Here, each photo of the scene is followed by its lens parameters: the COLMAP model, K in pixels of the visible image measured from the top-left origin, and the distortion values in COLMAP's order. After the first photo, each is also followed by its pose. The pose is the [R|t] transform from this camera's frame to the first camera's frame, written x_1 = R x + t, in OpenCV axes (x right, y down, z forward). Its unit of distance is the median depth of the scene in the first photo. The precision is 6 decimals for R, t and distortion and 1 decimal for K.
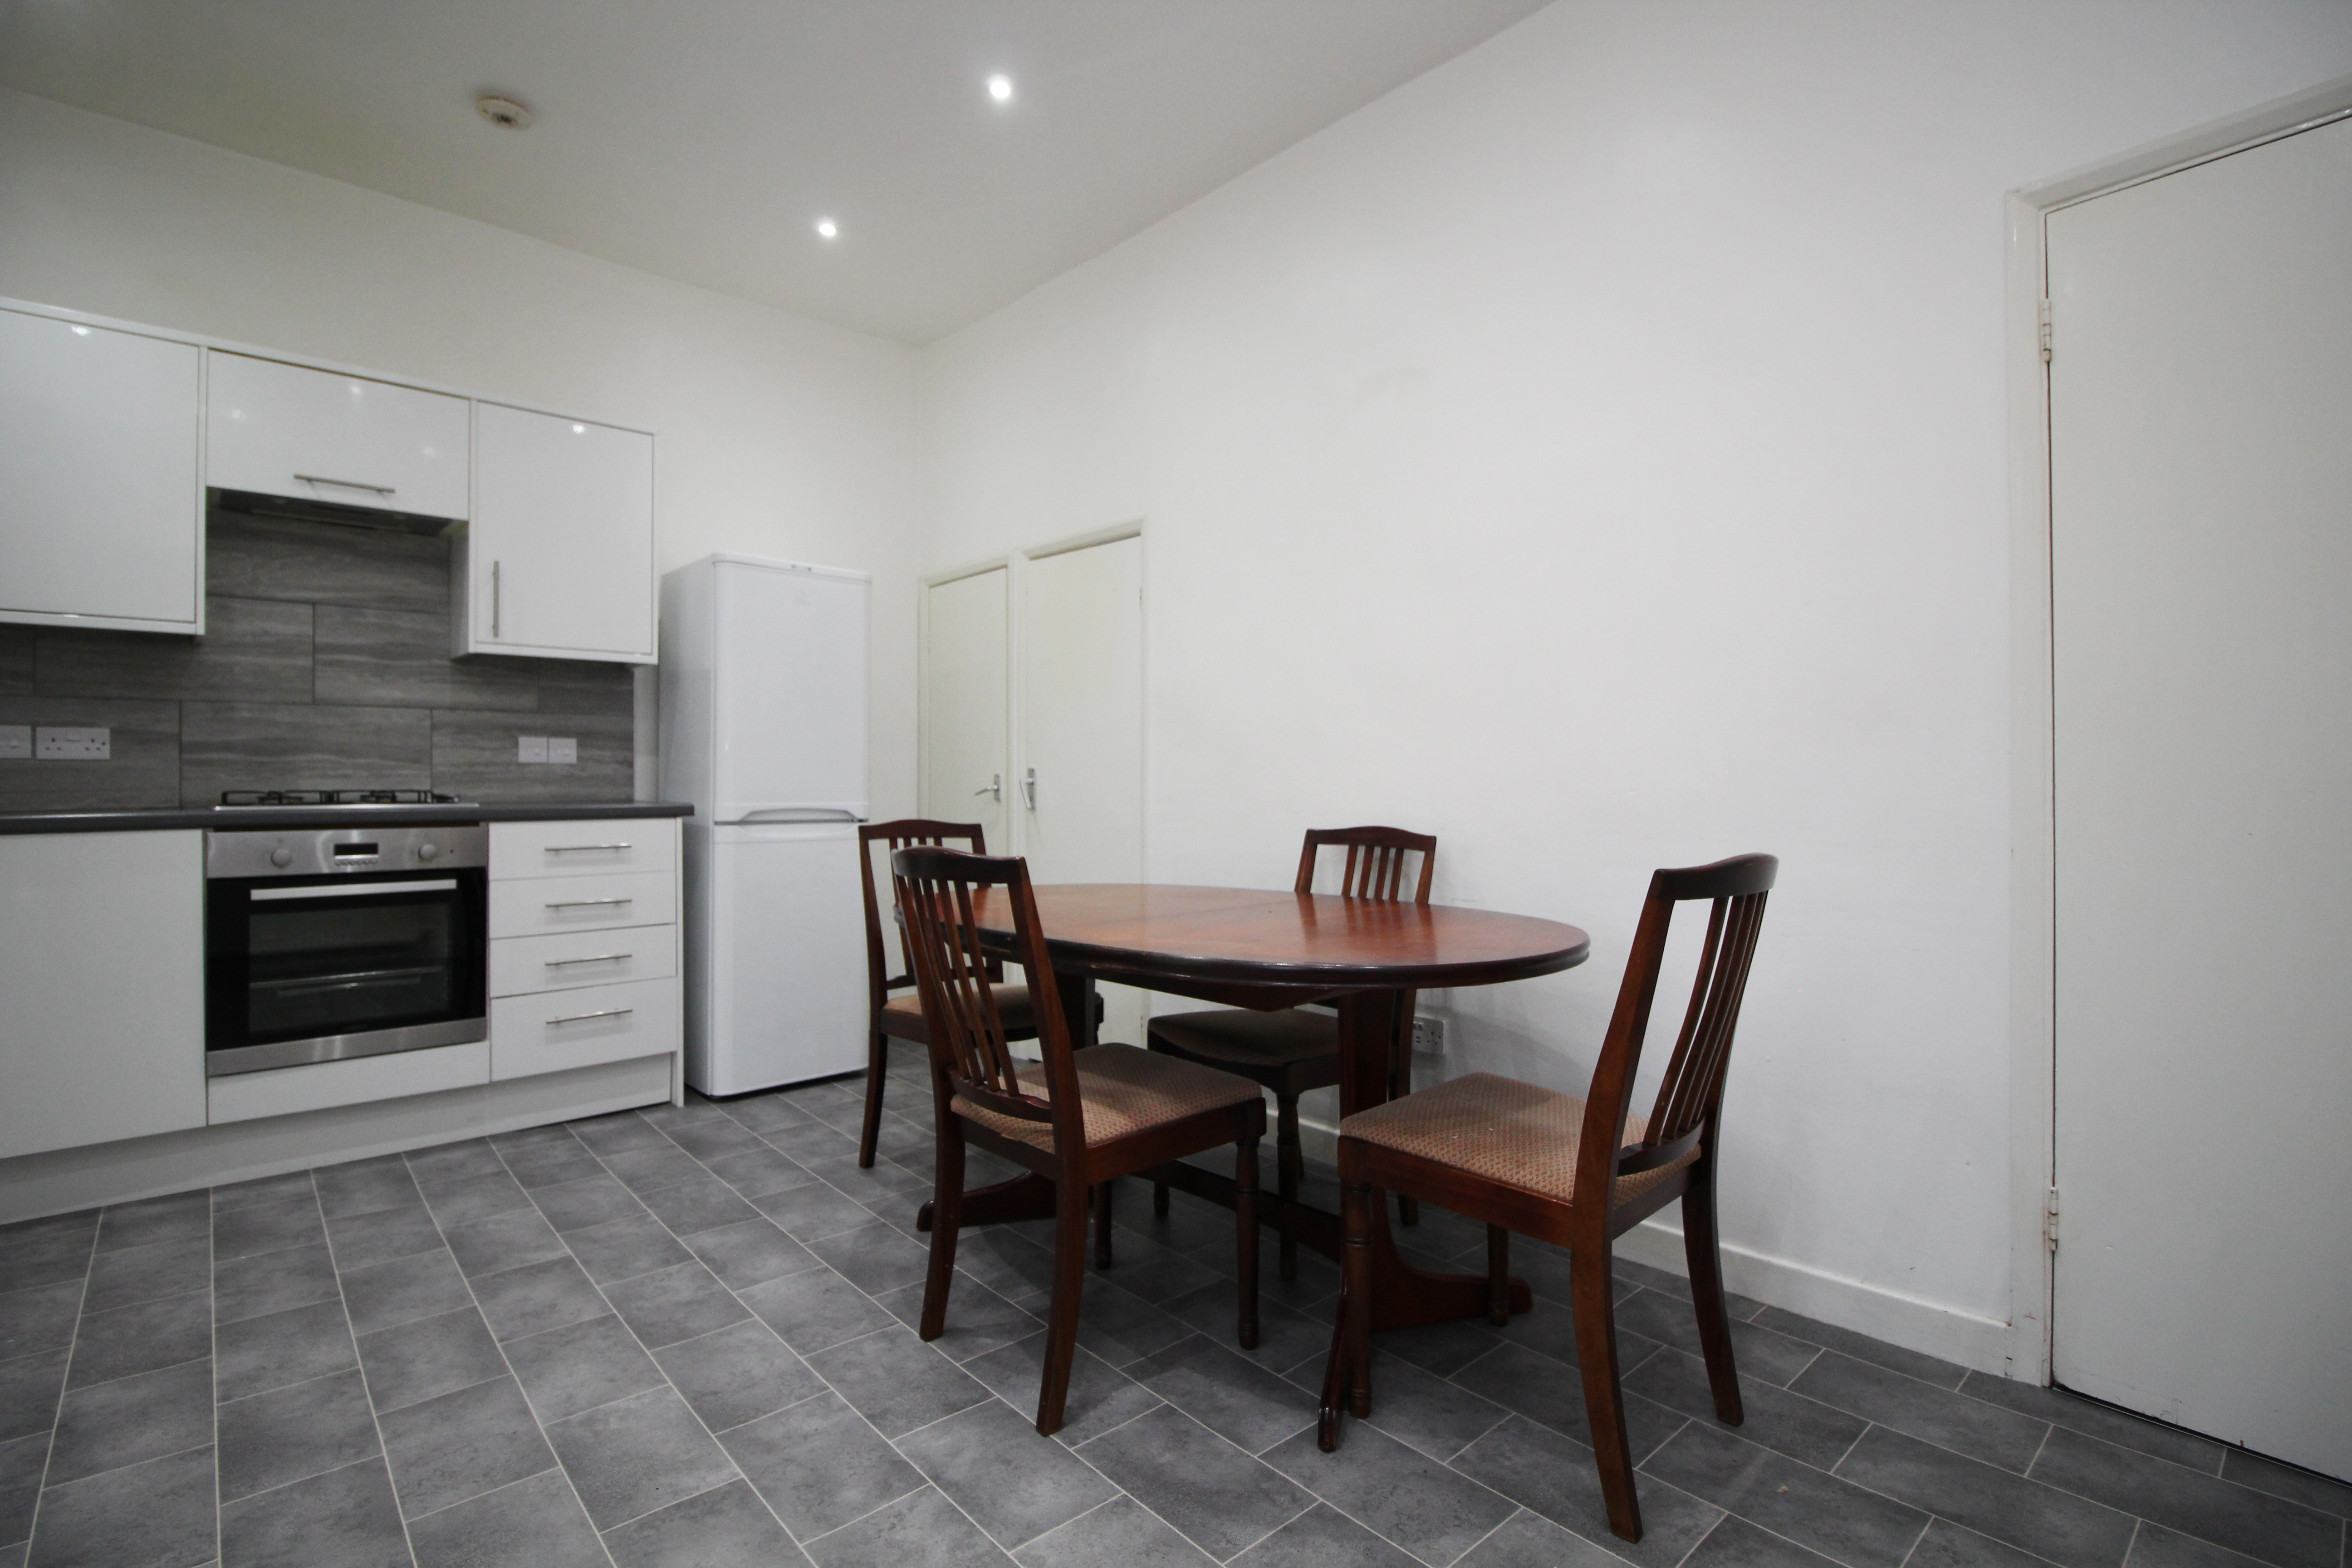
lens RADIAL K [[1103.9, 0, 1165.9], [0, 1103.9, 776.7], [0, 0, 1]] dist [-0.001895, -0.000672]
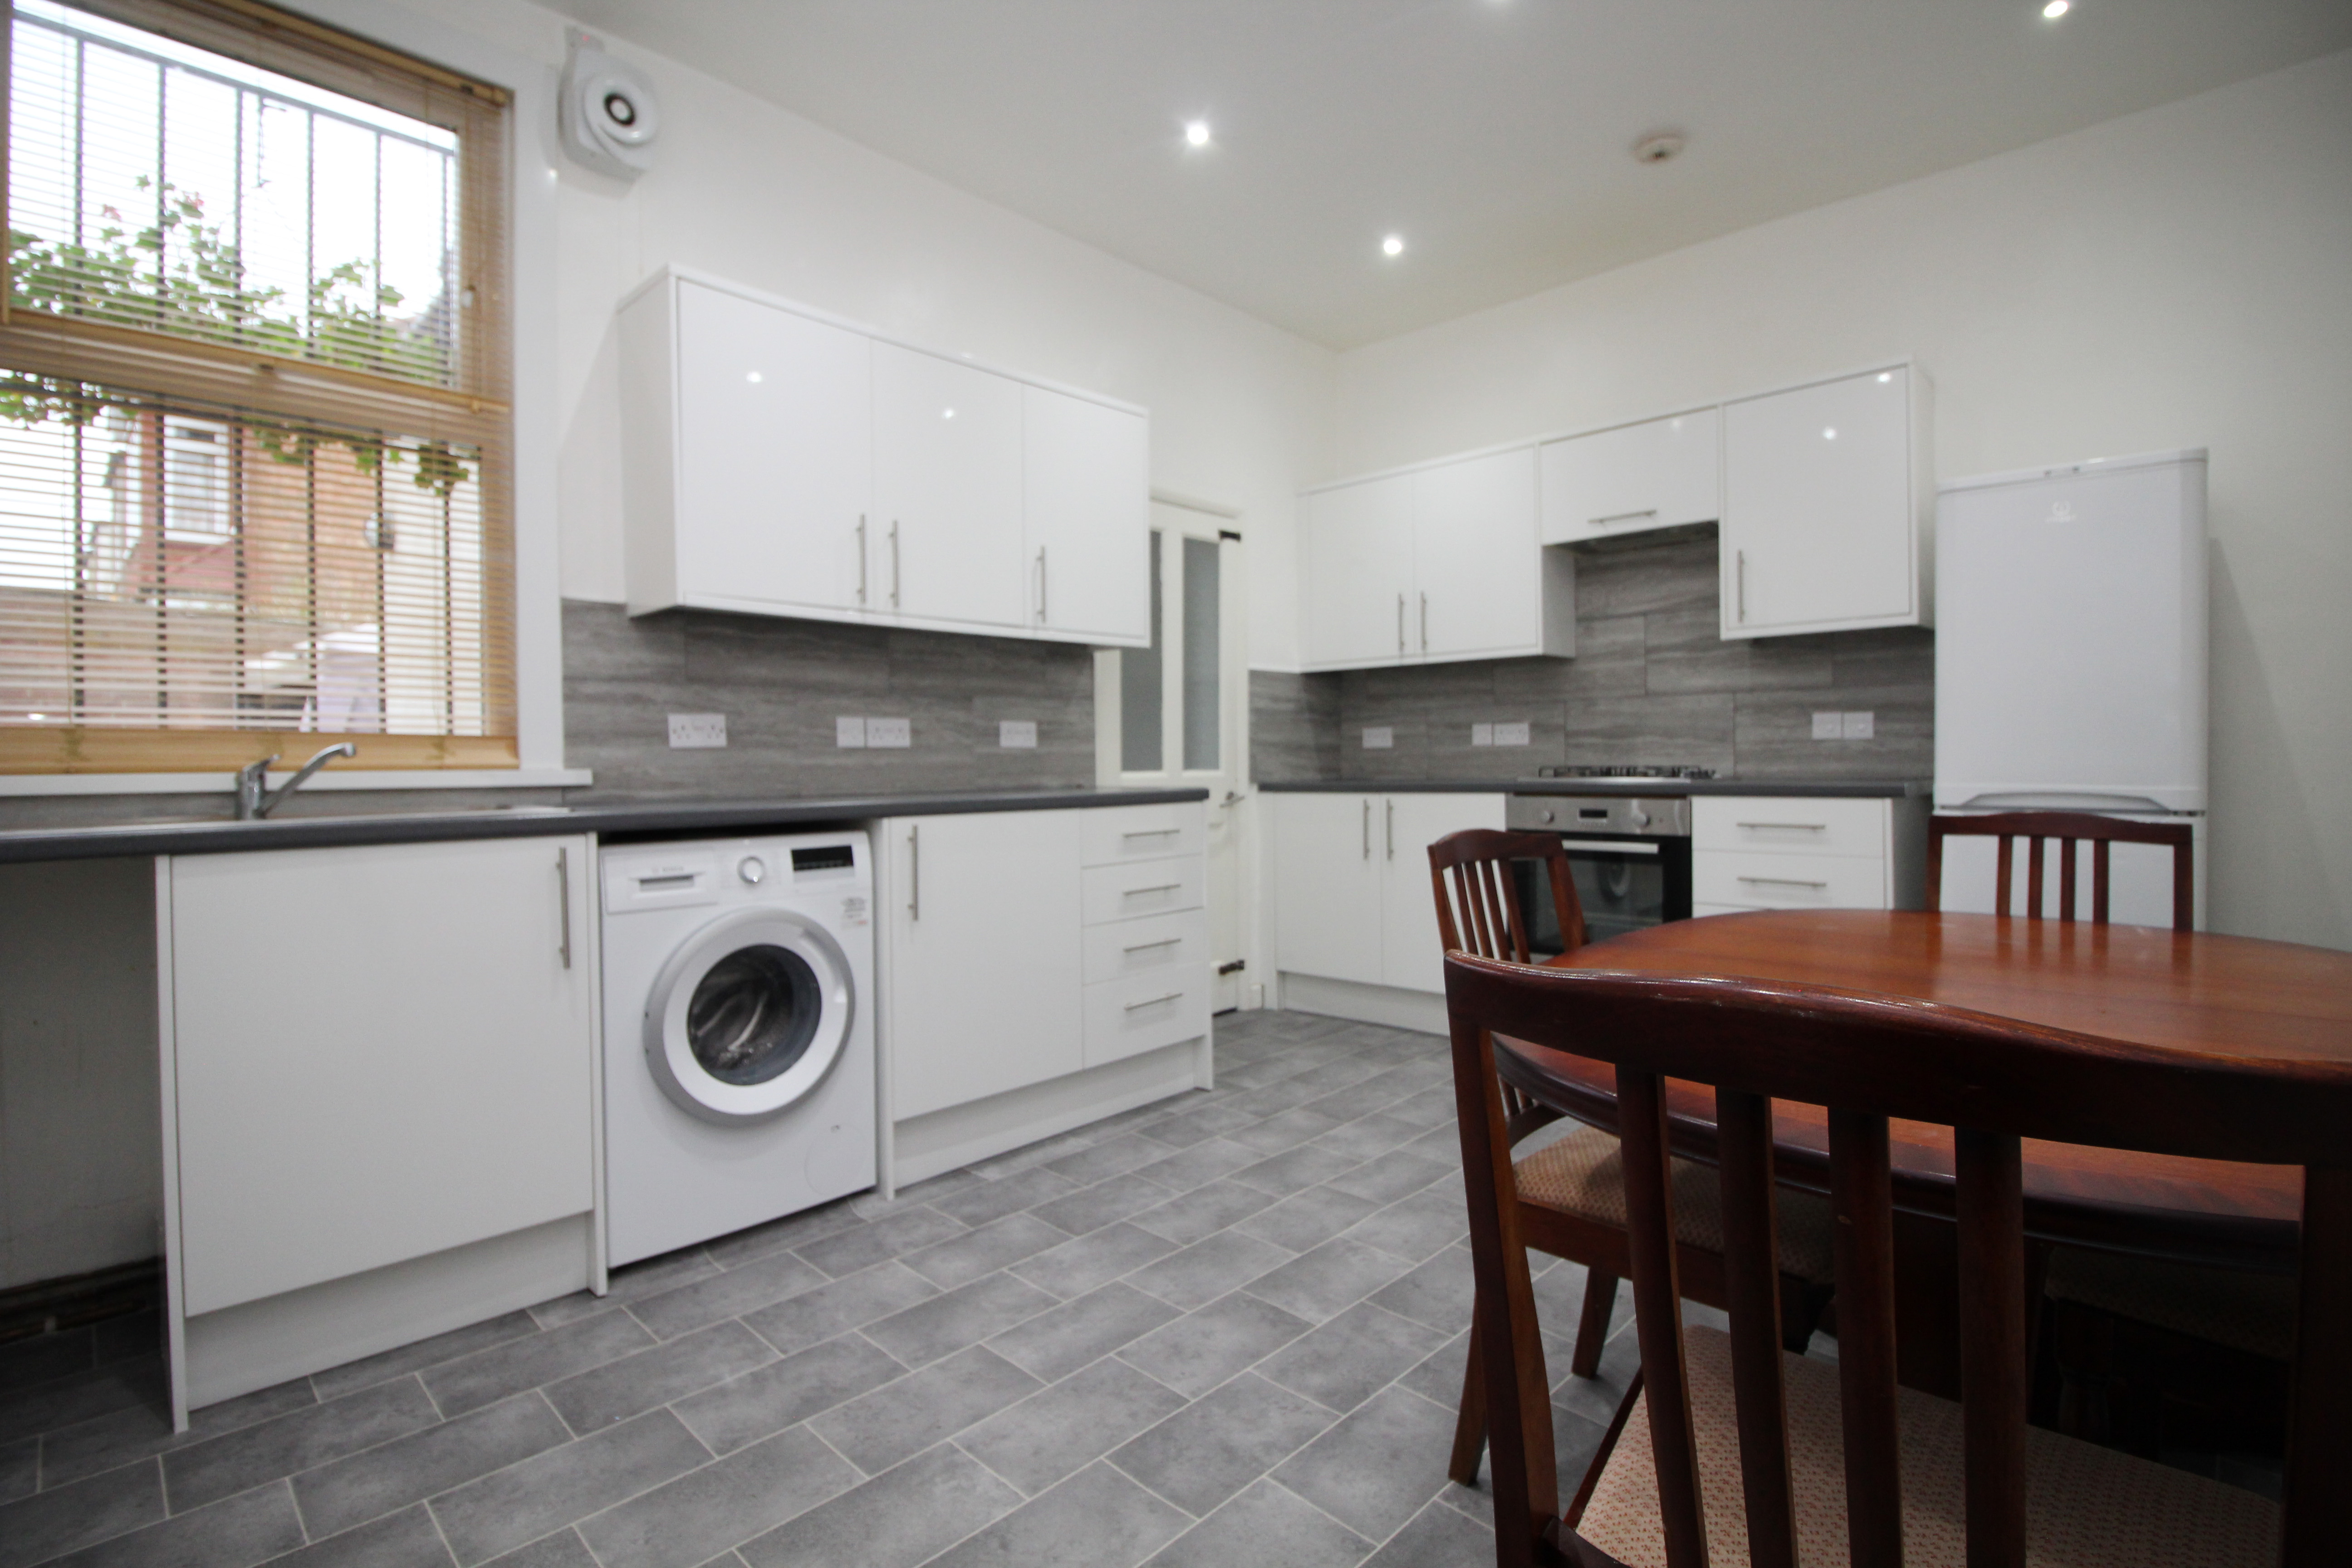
lens RADIAL K [[1103.9, 0, 1165.9], [0, 1103.9, 776.7], [0, 0, 1]] dist [-0.001895, -0.000672]
pose [[0.065439, 0.012706, -0.997776, 0.420267], [0.011031, 0.999849, 0.013455, 0.001580], [0.997796, -0.011886, 0.065289, 0.383881]]
